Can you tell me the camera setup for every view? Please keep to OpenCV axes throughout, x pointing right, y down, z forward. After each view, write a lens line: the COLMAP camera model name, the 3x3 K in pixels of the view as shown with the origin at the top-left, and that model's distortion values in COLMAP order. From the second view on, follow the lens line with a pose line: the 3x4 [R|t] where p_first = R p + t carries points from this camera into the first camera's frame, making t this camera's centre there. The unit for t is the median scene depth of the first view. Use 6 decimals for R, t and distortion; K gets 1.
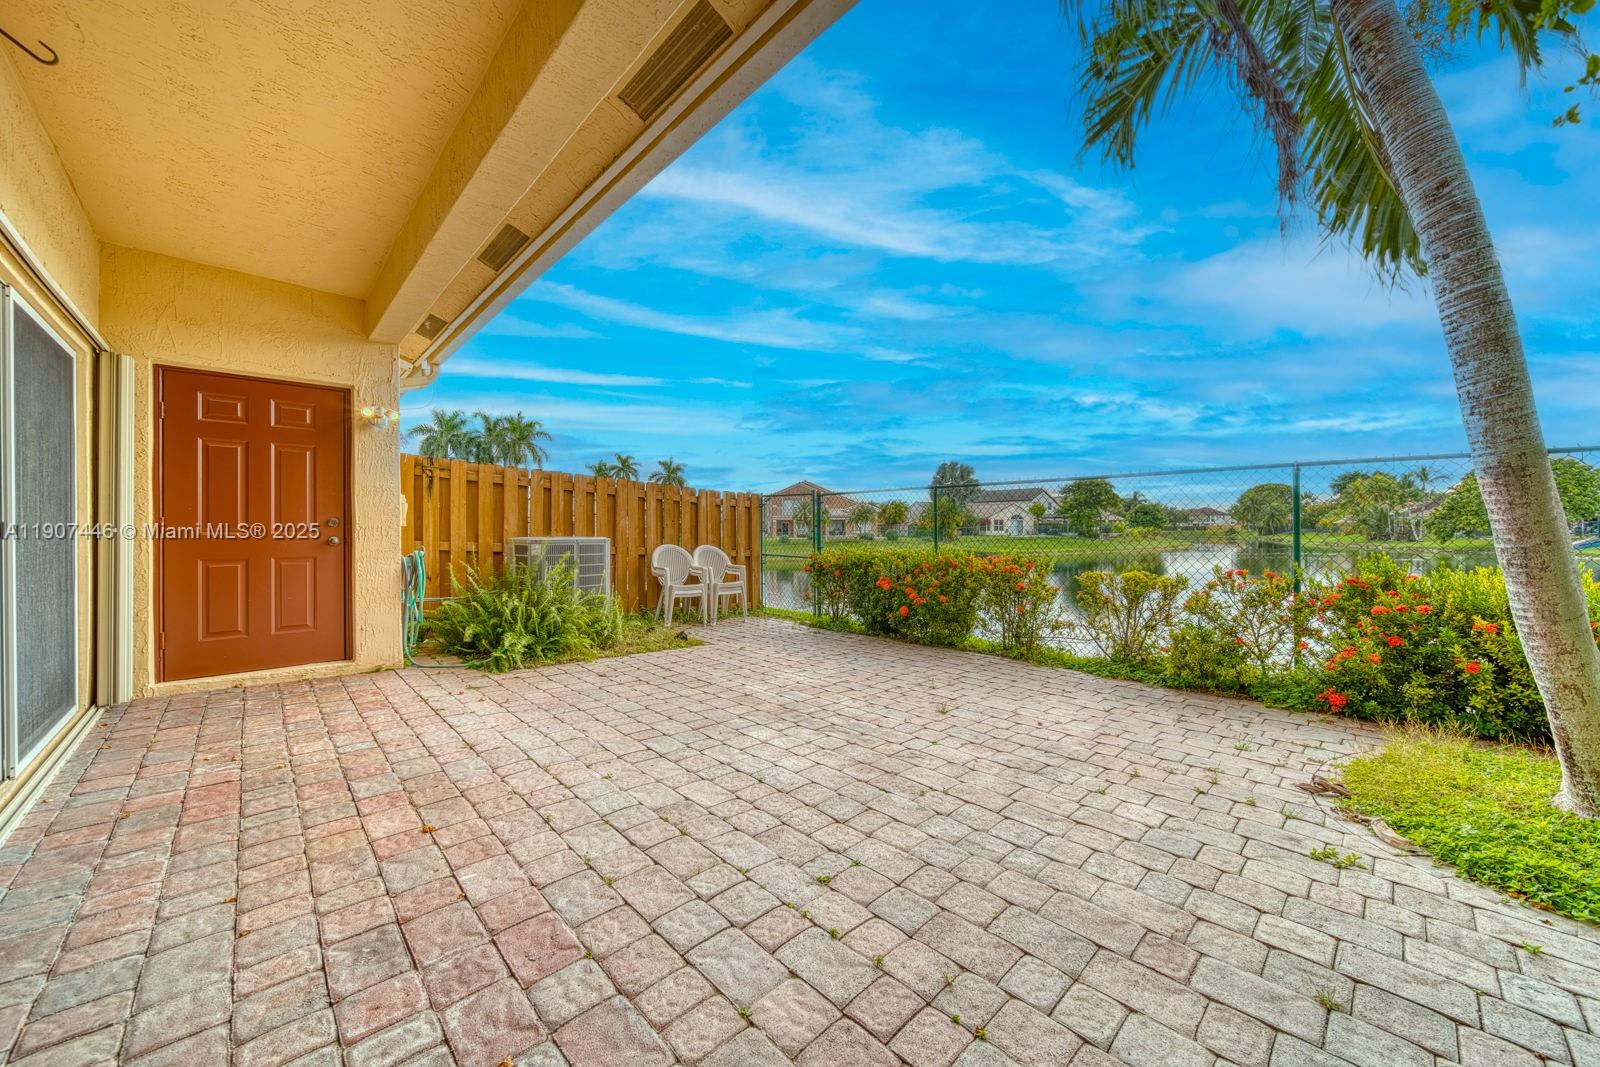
lens RADIAL K [[565.7, 0, 798.8], [0, 565.7, 529.6], [0, 0, 1]] dist [-0.001725, -0.000462]
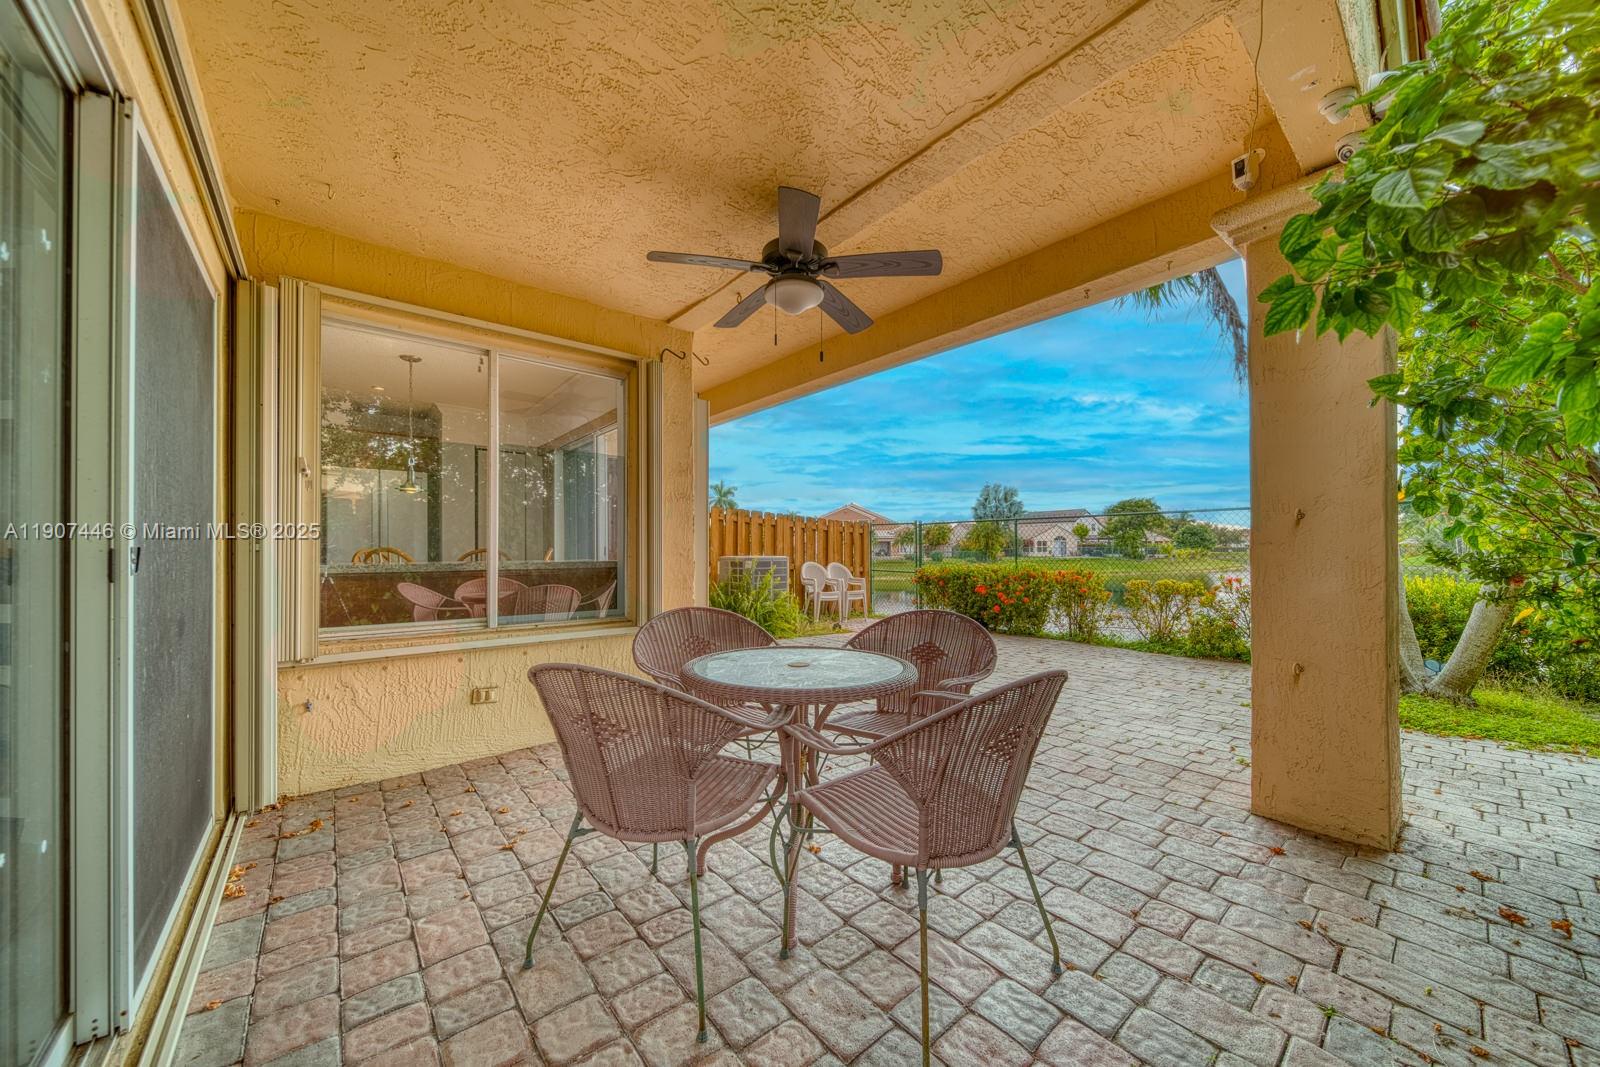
lens RADIAL K [[565.7, 0, 798.8], [0, 565.7, 529.6], [0, 0, 1]] dist [-0.001725, -0.000462]
pose [[0.998093, -0.001744, -0.061709, -0.164455], [-0.000544, 0.999314, -0.037038, -0.000709], [0.061731, 0.037001, 0.997407, -0.330727]]
